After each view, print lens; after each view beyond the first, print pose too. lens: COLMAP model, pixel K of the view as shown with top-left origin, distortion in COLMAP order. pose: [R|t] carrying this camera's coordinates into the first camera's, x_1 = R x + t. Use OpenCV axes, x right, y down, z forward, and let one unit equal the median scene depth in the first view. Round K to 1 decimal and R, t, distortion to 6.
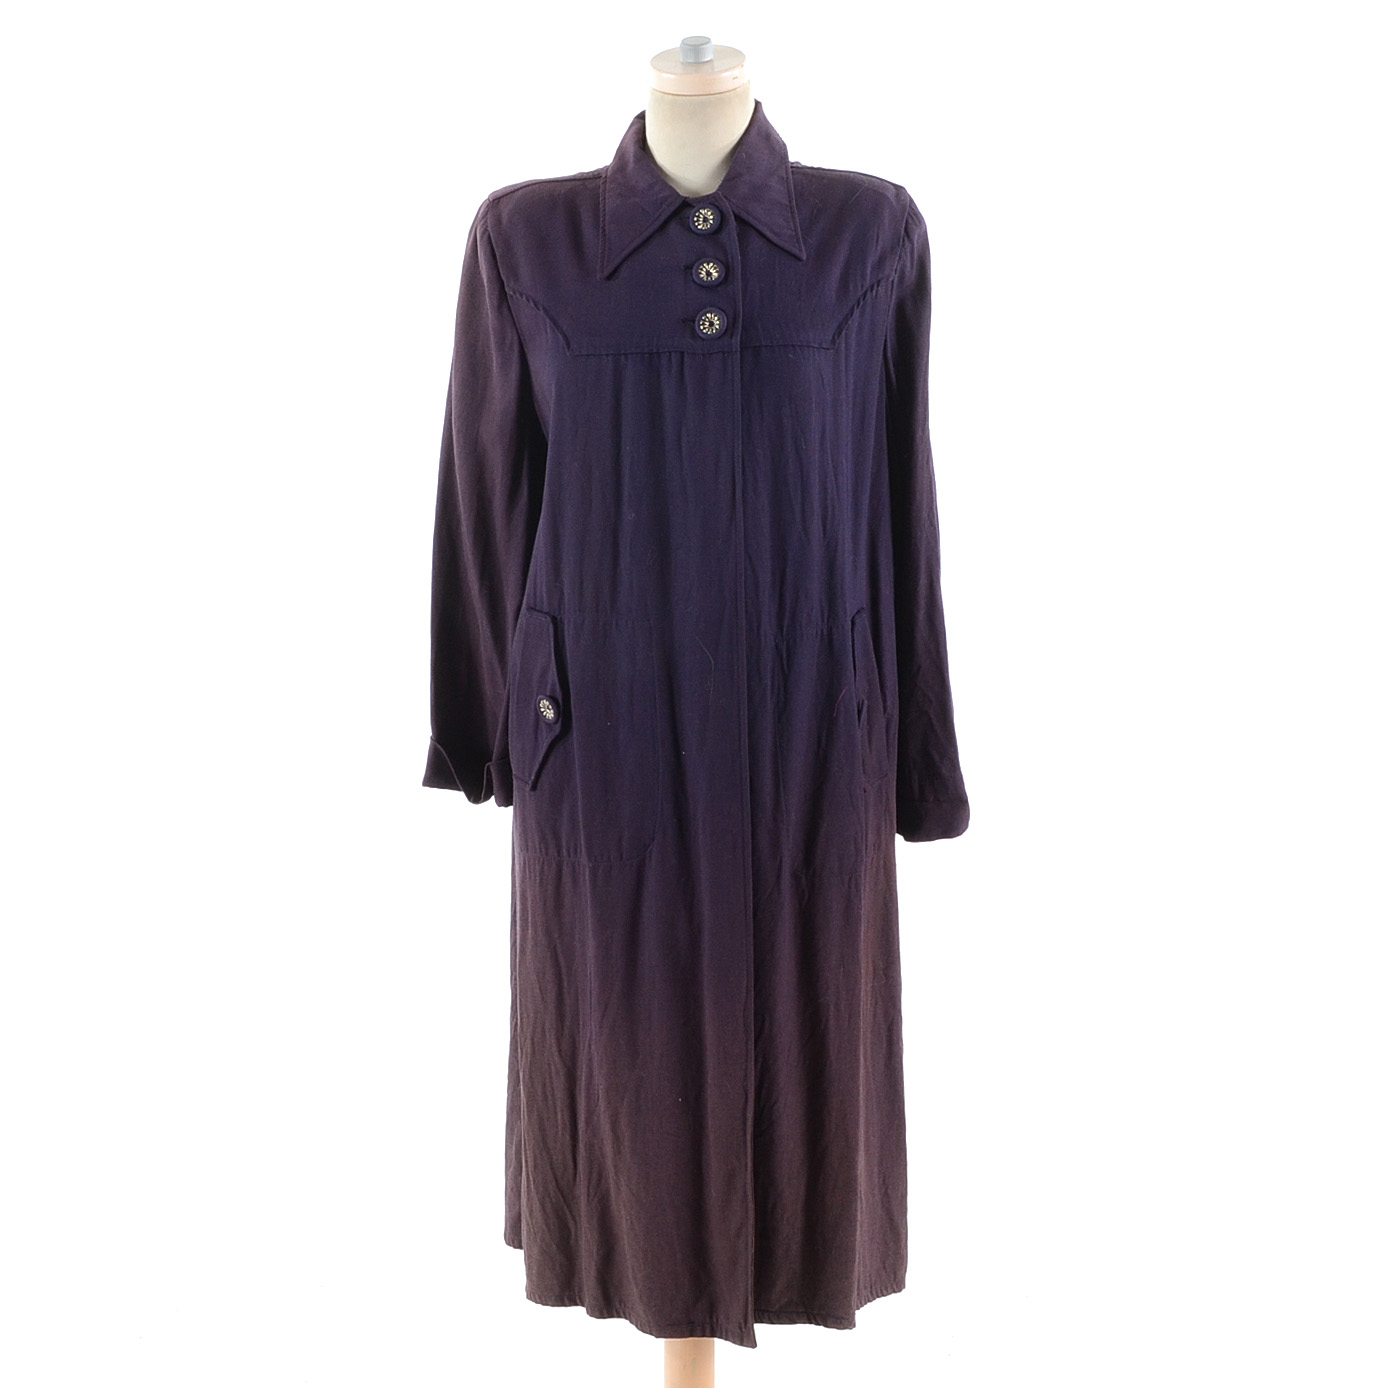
lens RADIAL K [[3577.0, 0, 701.3], [0, 3577.0, 705.3], [0, 0, 1]] dist [-0.008269, 0.000000]
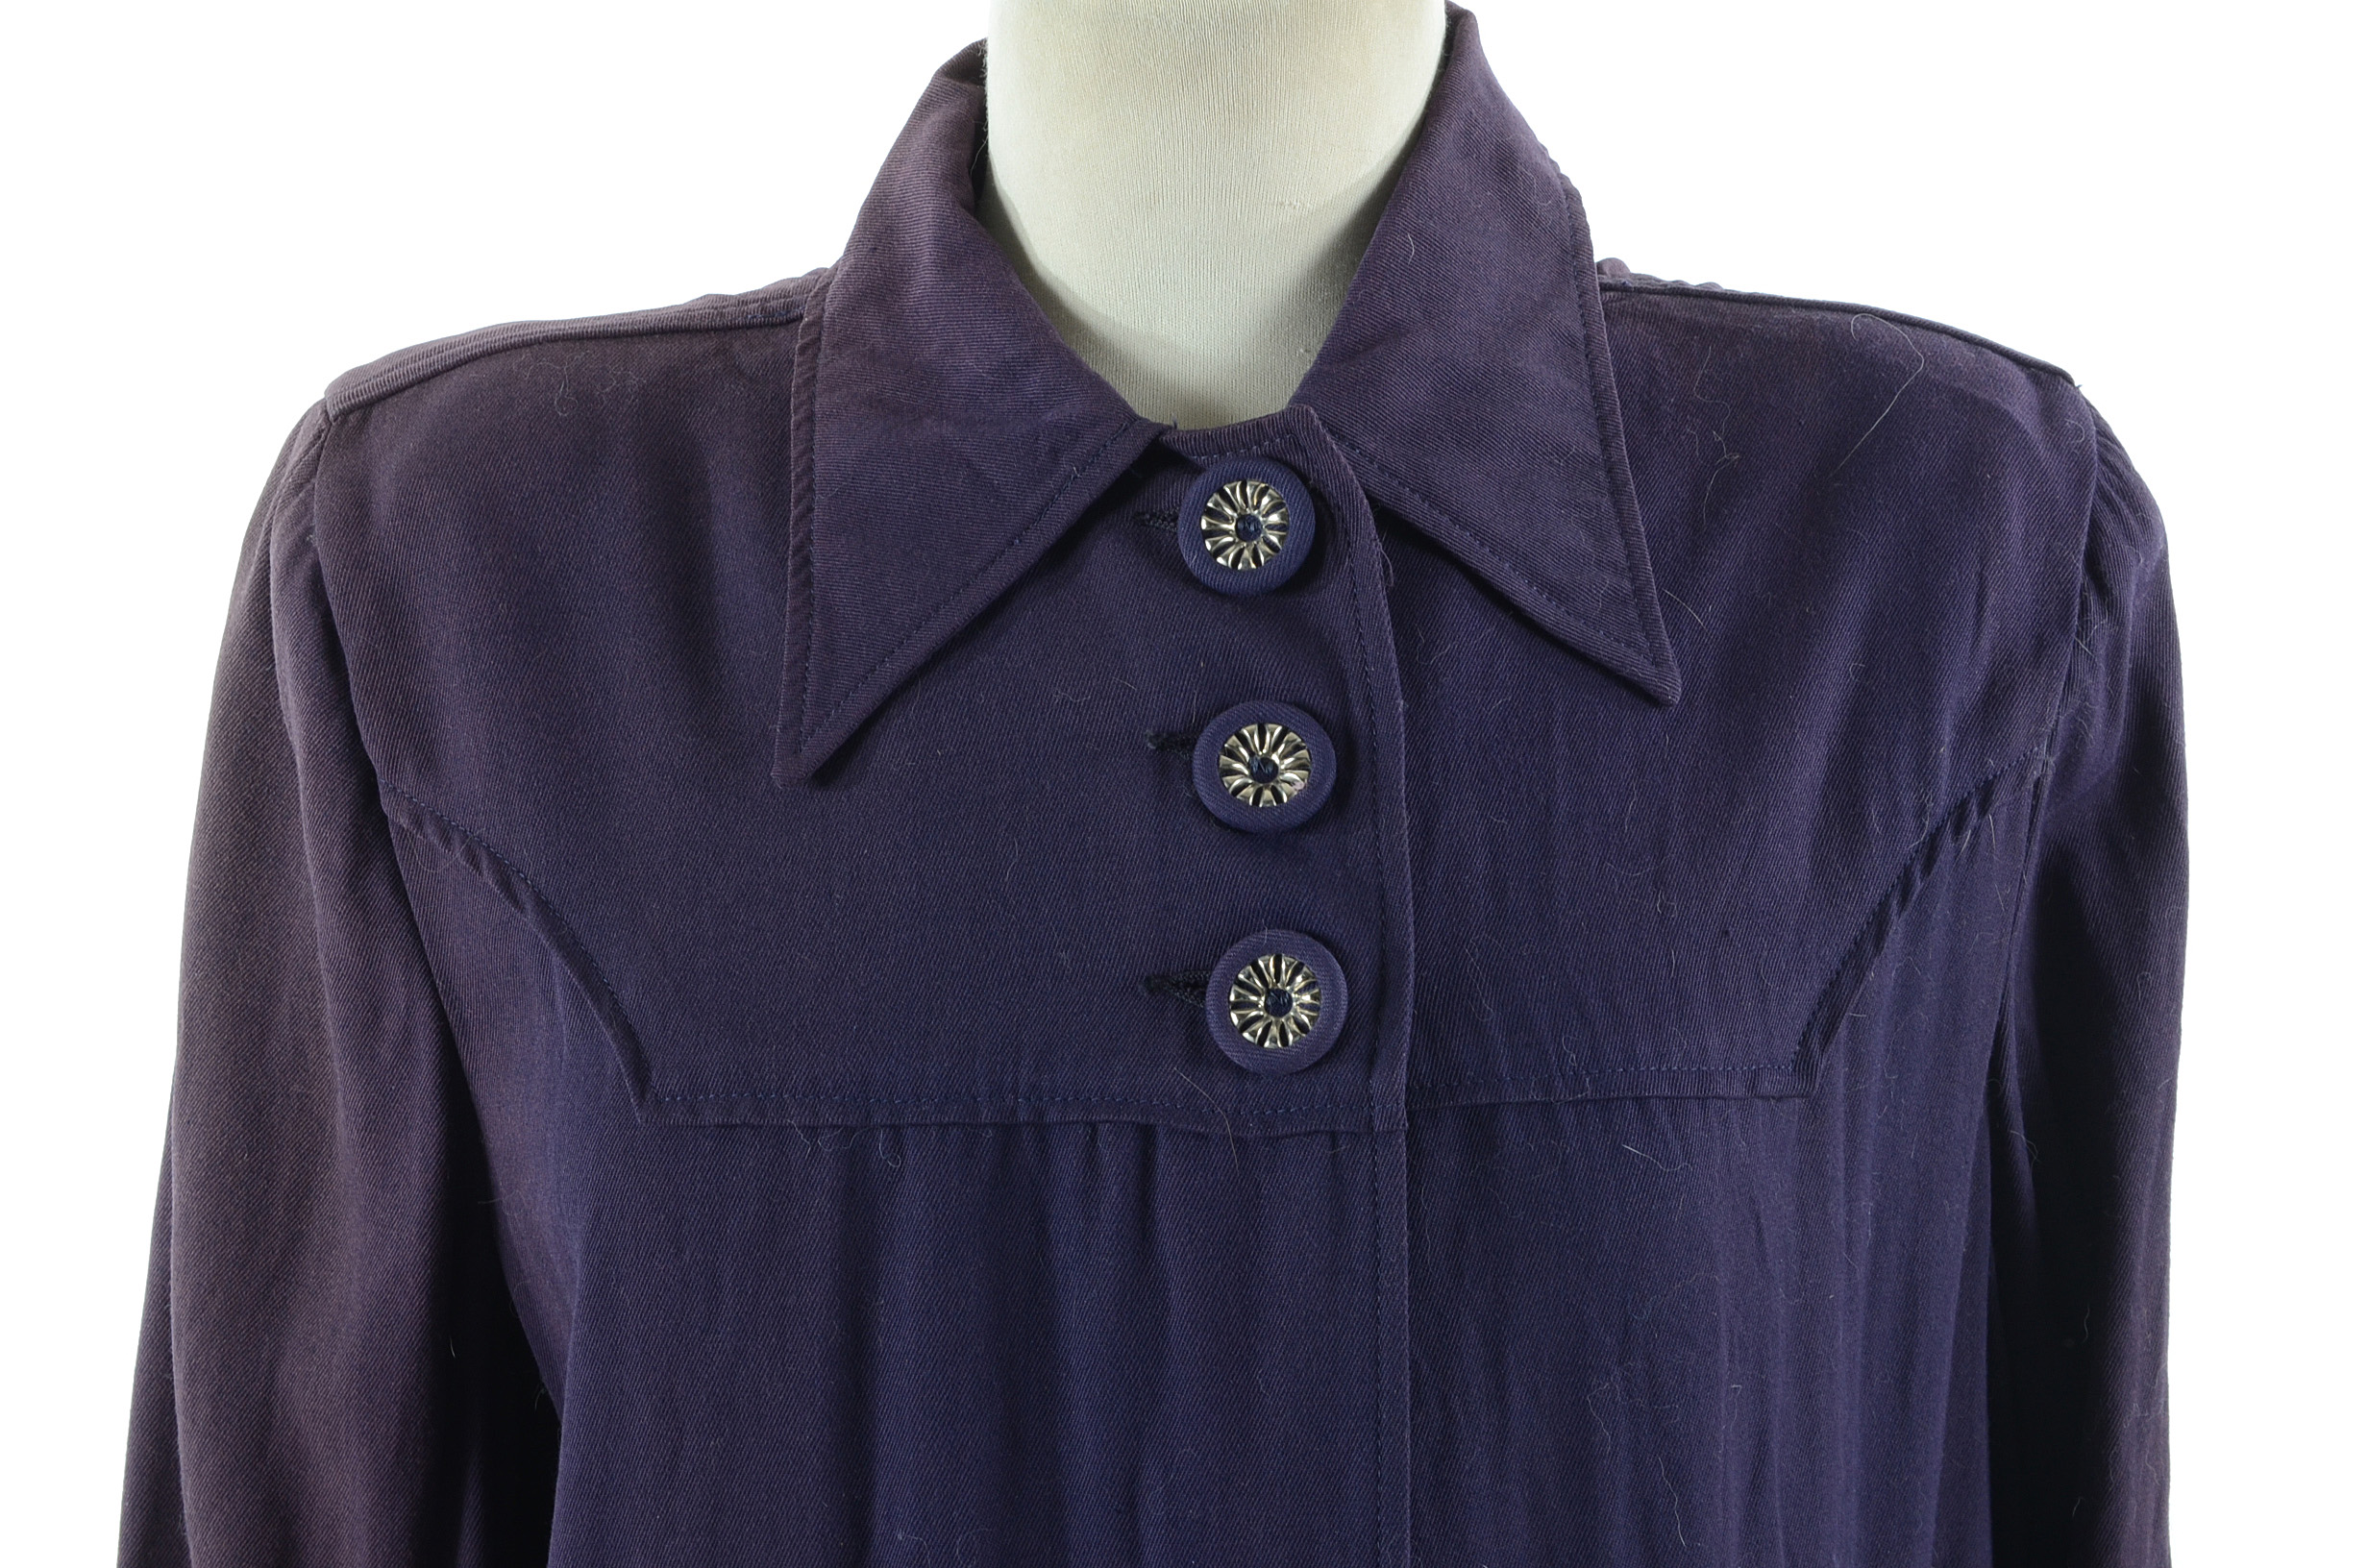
lens RADIAL K [[5804.1, 0, 1185.1], [0, 5804.1, 778.5], [0, 0, 1]] dist [0.002096, 0.000000]
pose [[0.999552, 0.005959, 0.029335, -0.013645], [-0.005220, 0.999669, -0.025181, -0.110293], [-0.029475, 0.025016, 0.999252, 0.628960]]
